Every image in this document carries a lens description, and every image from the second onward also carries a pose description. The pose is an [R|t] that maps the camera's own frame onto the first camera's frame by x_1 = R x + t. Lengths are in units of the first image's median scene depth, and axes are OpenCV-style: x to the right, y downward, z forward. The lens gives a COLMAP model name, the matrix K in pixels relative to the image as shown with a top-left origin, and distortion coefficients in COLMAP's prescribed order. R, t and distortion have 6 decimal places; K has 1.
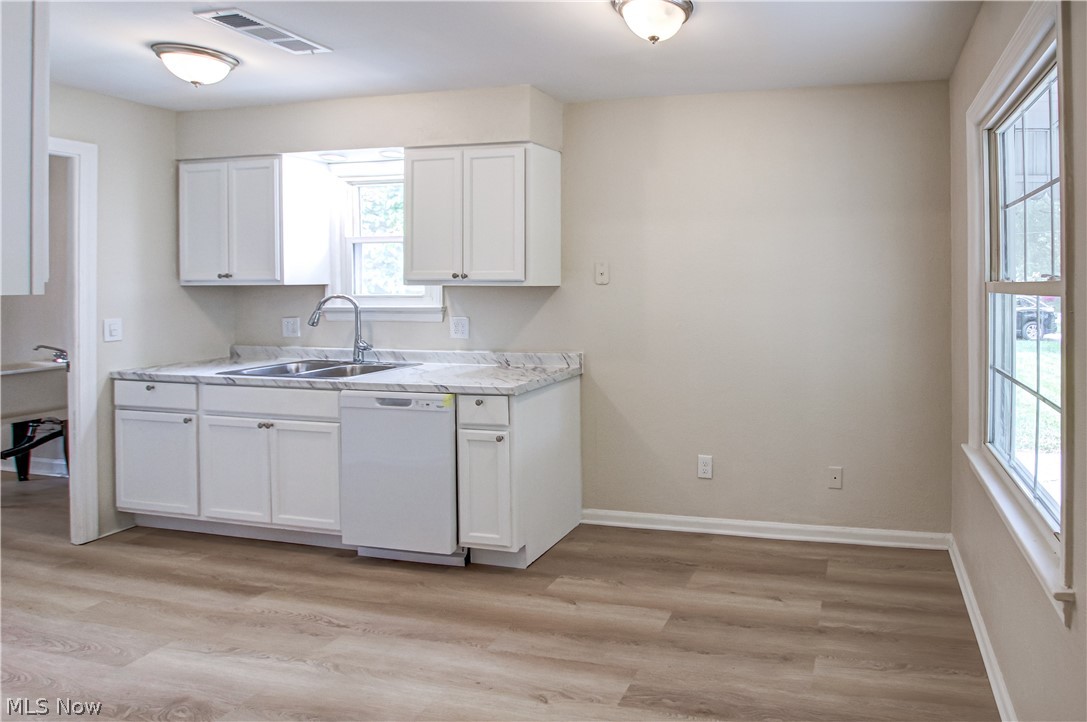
lens RADIAL K [[580.2, 0, 783.0], [0, 580.2, 283.7], [0, 0, 1]] dist [-0.018313, 0.001973]
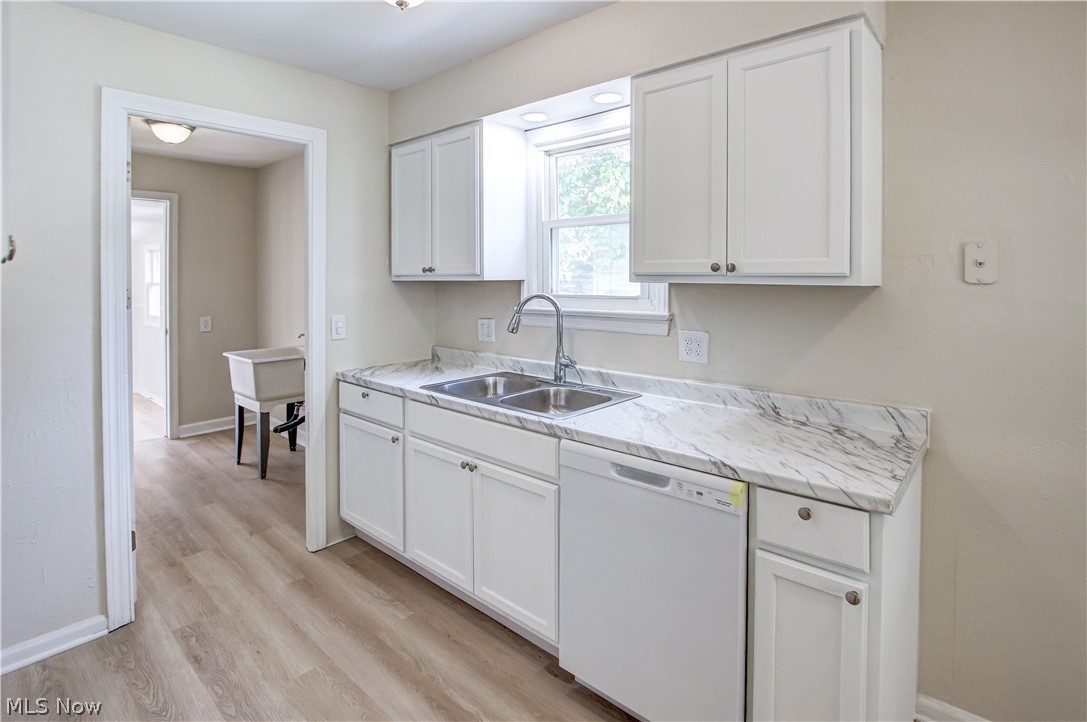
lens RADIAL K [[556.4, 0, 549.7], [0, 556.4, 284.6], [0, 0, 1]] dist [-0.025408, 0.001291]
pose [[0.851162, 0.009695, -0.524814, -0.402095], [-0.006453, 0.999947, 0.008007, 0.000687], [0.524864, -0.003428, 0.851179, 0.402923]]
